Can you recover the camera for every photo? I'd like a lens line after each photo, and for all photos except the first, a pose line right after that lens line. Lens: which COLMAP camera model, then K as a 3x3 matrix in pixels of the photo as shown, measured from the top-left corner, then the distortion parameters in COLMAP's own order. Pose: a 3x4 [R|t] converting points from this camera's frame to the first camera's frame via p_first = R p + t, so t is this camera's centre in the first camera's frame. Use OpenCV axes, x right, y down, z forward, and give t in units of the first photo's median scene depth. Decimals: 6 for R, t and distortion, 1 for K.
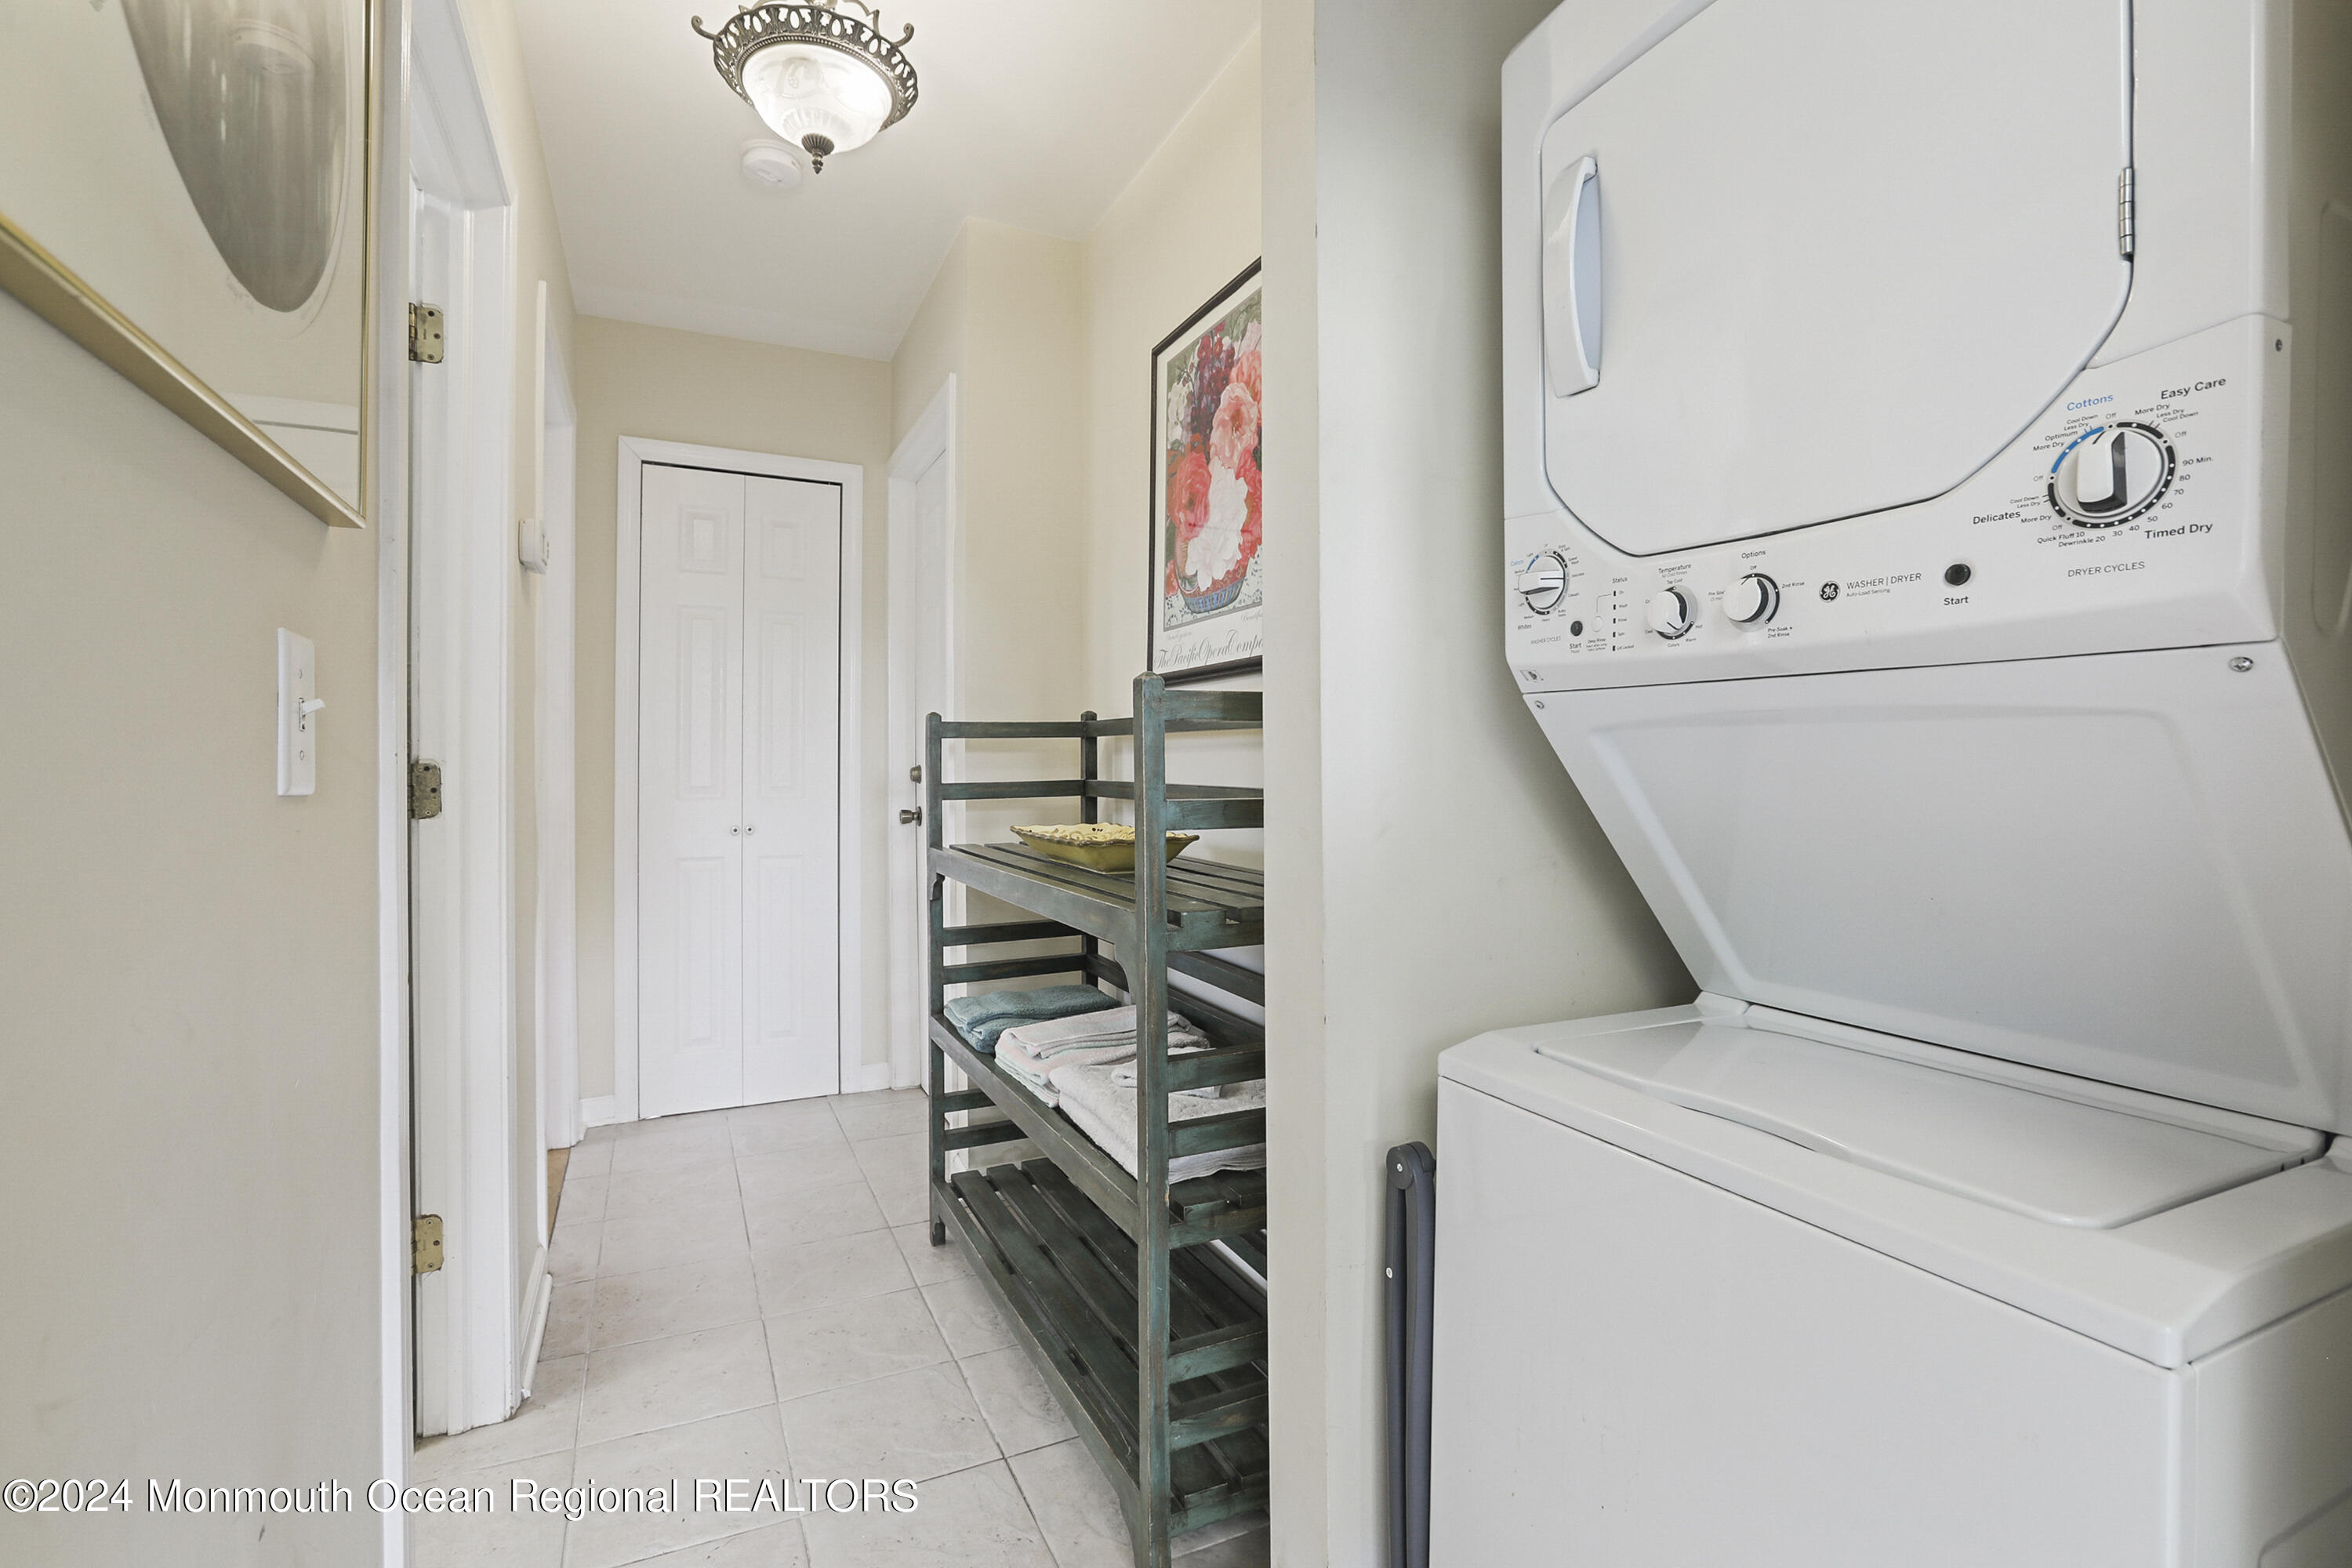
lens RADIAL K [[1088.3, 0, 1169.2], [0, 1088.3, 777.1], [0, 0, 1]] dist [-0.032914, 0.012438]
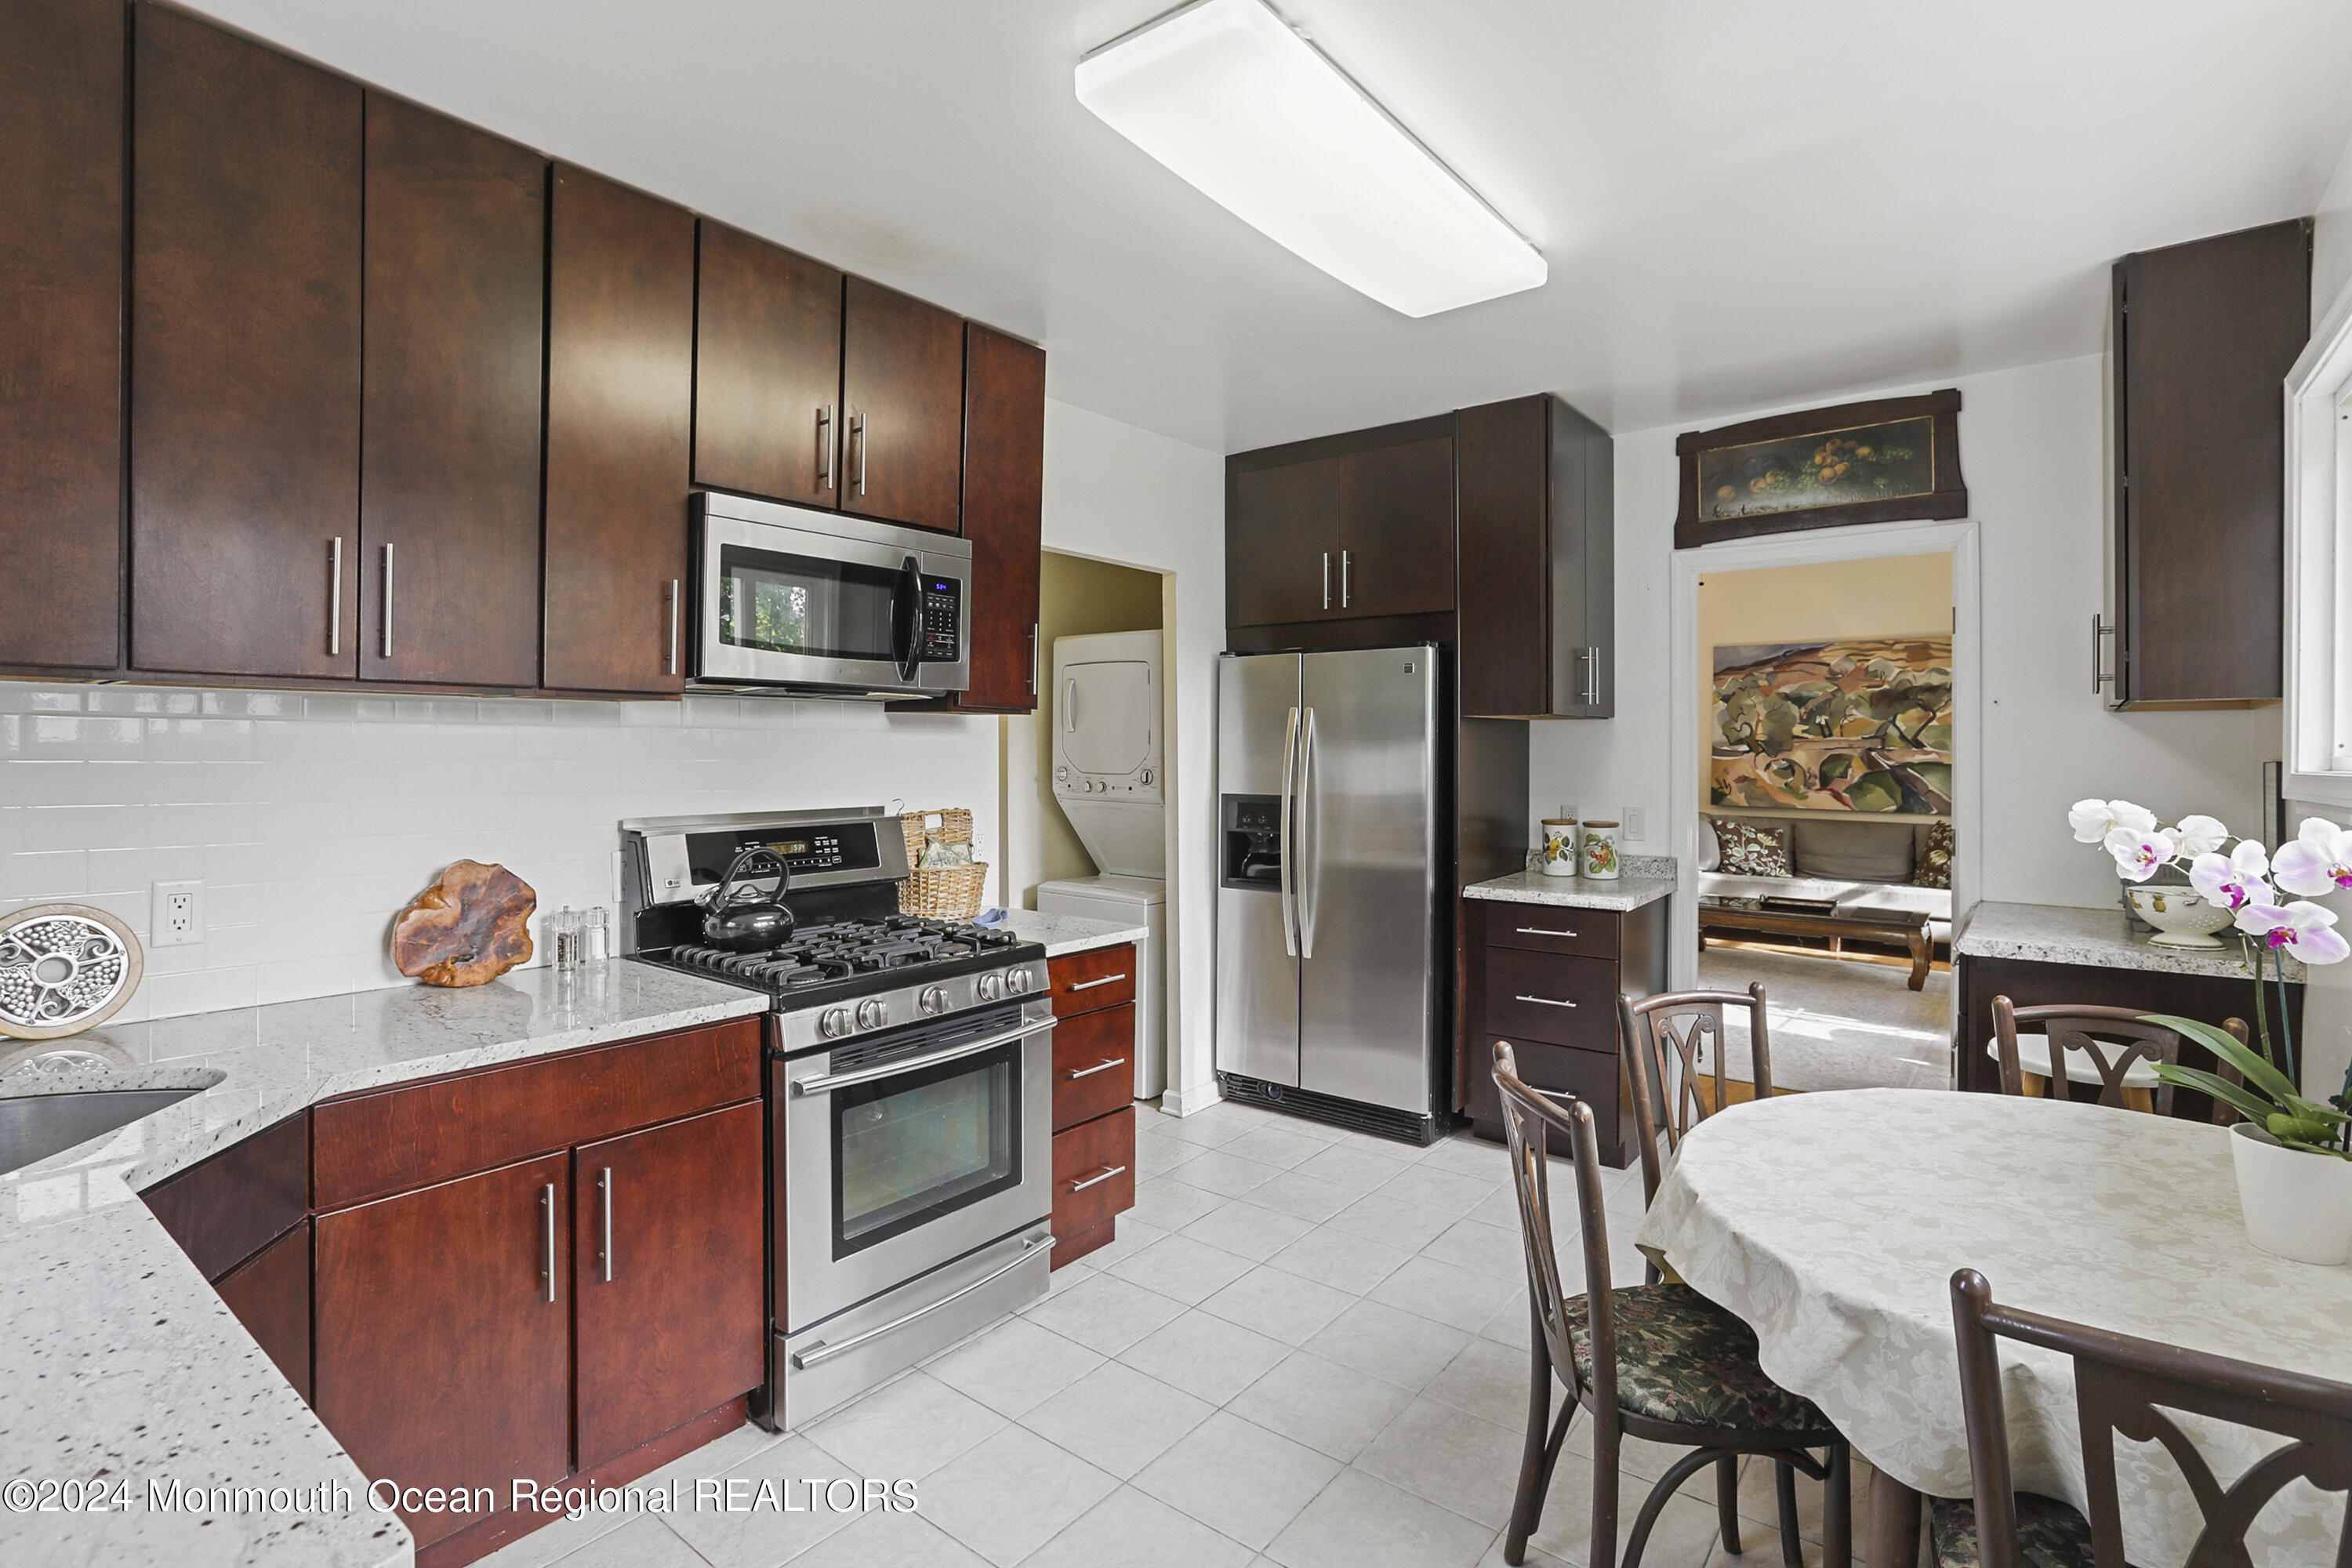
lens RADIAL K [[1117.1, 0, 1178.1], [0, 1117.1, 760.7], [0, 0, 1]] dist [-0.016293, 0.006702]
pose [[0.891386, -0.003466, 0.453231, -0.659524], [0.001285, 0.999986, 0.005121, -0.134704], [-0.453243, -0.003982, 0.891378, -1.669778]]
